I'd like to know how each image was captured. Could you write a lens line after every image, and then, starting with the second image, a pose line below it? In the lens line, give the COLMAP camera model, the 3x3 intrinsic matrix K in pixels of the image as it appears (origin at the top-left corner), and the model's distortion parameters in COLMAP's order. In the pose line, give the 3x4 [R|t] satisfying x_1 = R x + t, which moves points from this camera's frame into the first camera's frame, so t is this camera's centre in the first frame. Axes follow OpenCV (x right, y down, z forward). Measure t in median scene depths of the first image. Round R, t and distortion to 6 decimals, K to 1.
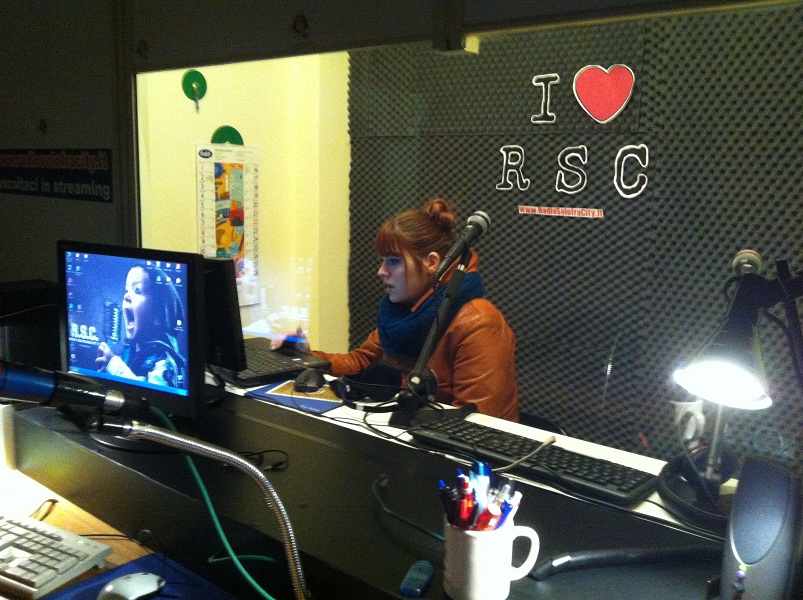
lens RADIAL K [[762.8, 0, 375.0], [0, 762.8, 299.9], [0, 0, 1]] dist [-0.016924, 0.000000]
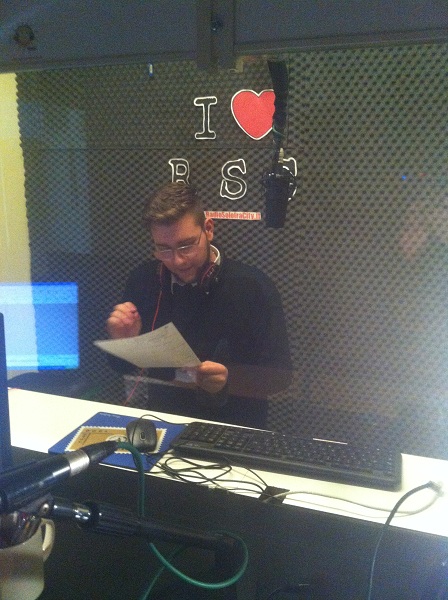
lens RADIAL K [[569.9, 0, 222.4], [0, 569.9, 325.1], [0, 0, 1]] dist [-0.016924, 0.000000]
pose [[0.939319, -0.102657, 0.327324, -0.072367], [0.069327, 0.991293, 0.111946, -0.046900], [-0.335966, -0.082460, 0.938257, 0.156273]]
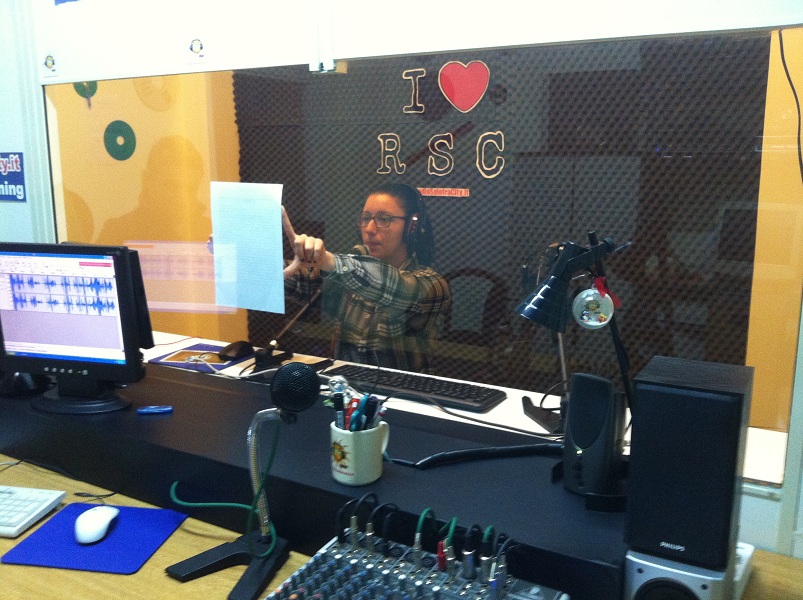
lens RADIAL K [[762.8, 0, 401.7], [0, 762.8, 335.8], [0, 0, 1]] dist [-0.016924, 0.000000]
pose [[0.983886, -0.067622, 0.165515, -0.004342], [0.054956, 0.995283, 0.079945, 0.003579], [-0.170141, -0.069560, 0.982962, -0.124139]]
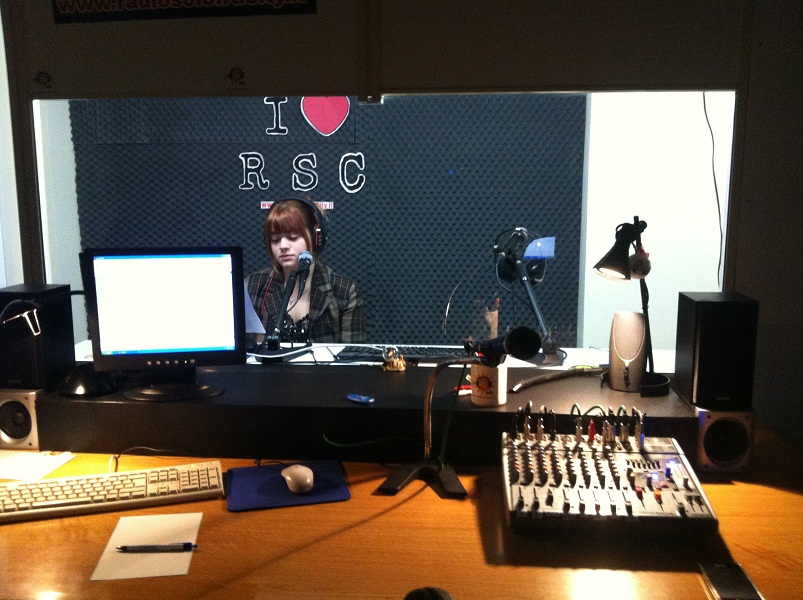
lens RADIAL K [[762.8, 0, 409.5], [0, 762.8, 322.6], [0, 0, 1]] dist [-0.016924, 0.000000]
pose [[0.812892, -0.133254, 0.566966, -0.364431], [0.111517, 0.991074, 0.073044, 0.005672], [-0.571639, 0.003849, 0.820496, -0.151272]]
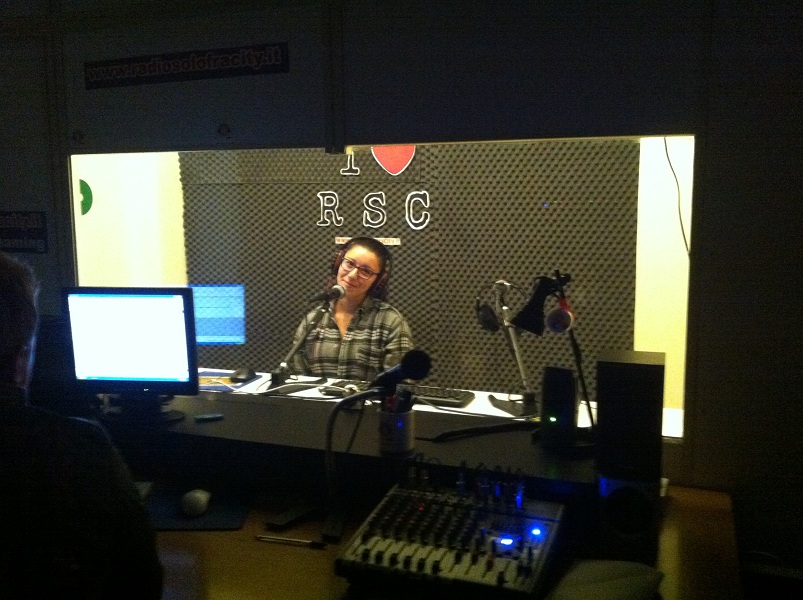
lens RADIAL K [[762.8, 0, 415.6], [0, 762.8, 319.6], [0, 0, 1]] dist [-0.016924, 0.000000]
pose [[0.933363, -0.081155, 0.349640, -0.160041], [0.081582, 0.996575, 0.013531, 0.008874], [-0.349541, 0.015895, 0.936786, -0.278451]]
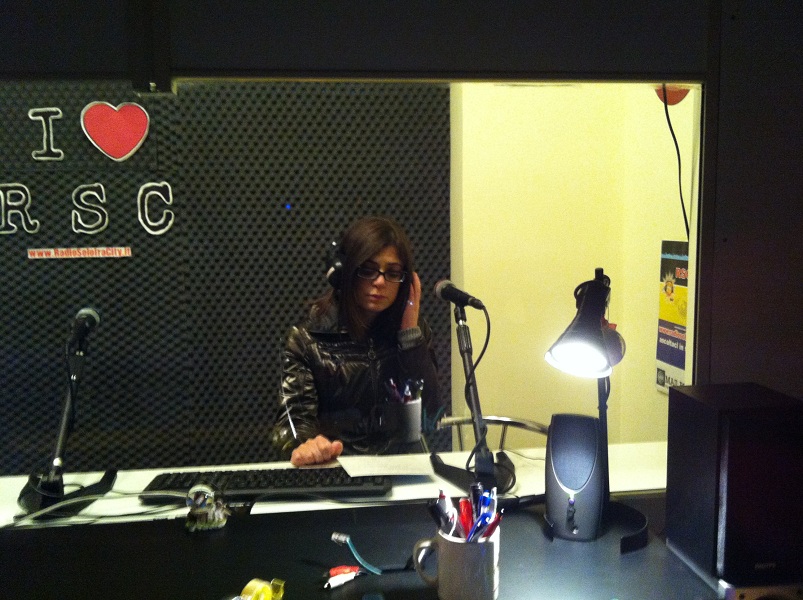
lens RADIAL K [[762.8, 0, 418.5], [0, 762.8, 300.2], [0, 0, 1]] dist [-0.016924, 0.000000]
pose [[0.661430, -0.117832, 0.740693, -0.191368], [0.146287, 0.988882, 0.026682, -0.023043], [-0.735602, 0.090705, 0.671314, 0.069668]]
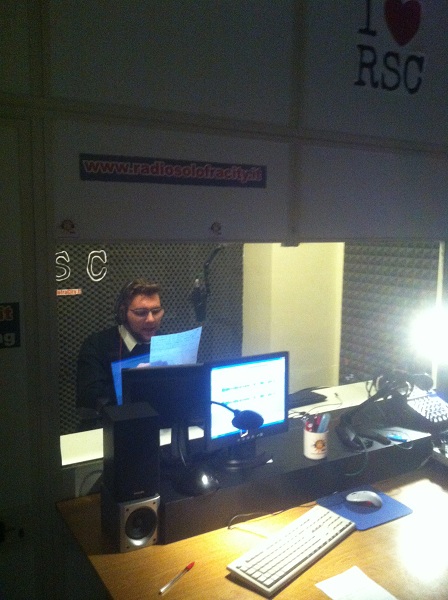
lens RADIAL K [[569.9, 0, 233.1], [0, 569.9, 301.5], [0, 0, 1]] dist [-0.016924, 0.000000]
pose [[0.305007, -0.145355, 0.941192, -0.768926], [0.139709, 0.984421, 0.106757, -0.177626], [-0.942047, 0.098932, 0.320563, 0.293731]]
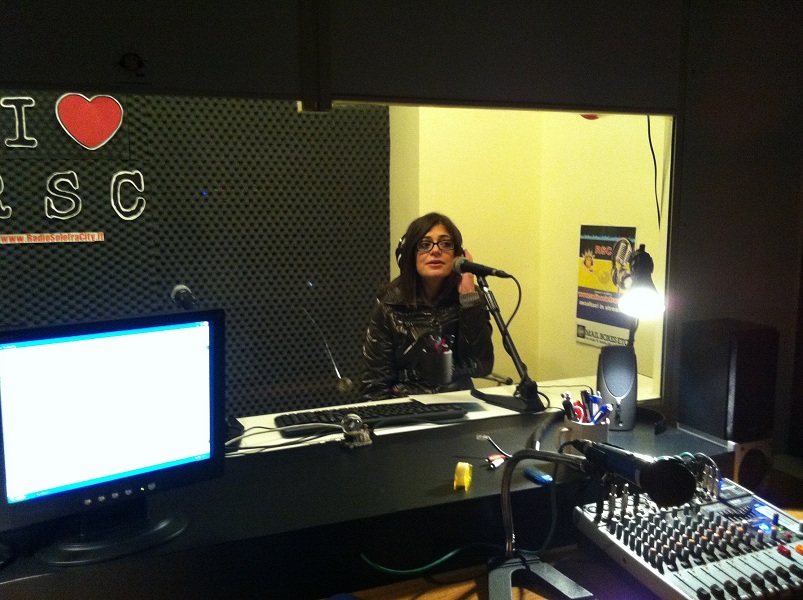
lens RADIAL K [[762.8, 0, 410.0], [0, 762.8, 300.6], [0, 0, 1]] dist [-0.016924, 0.000000]
pose [[0.438251, -0.149617, 0.886313, -0.452259], [0.155775, 0.983771, 0.089044, -0.054014], [-0.885252, 0.099042, 0.454445, 0.164125]]
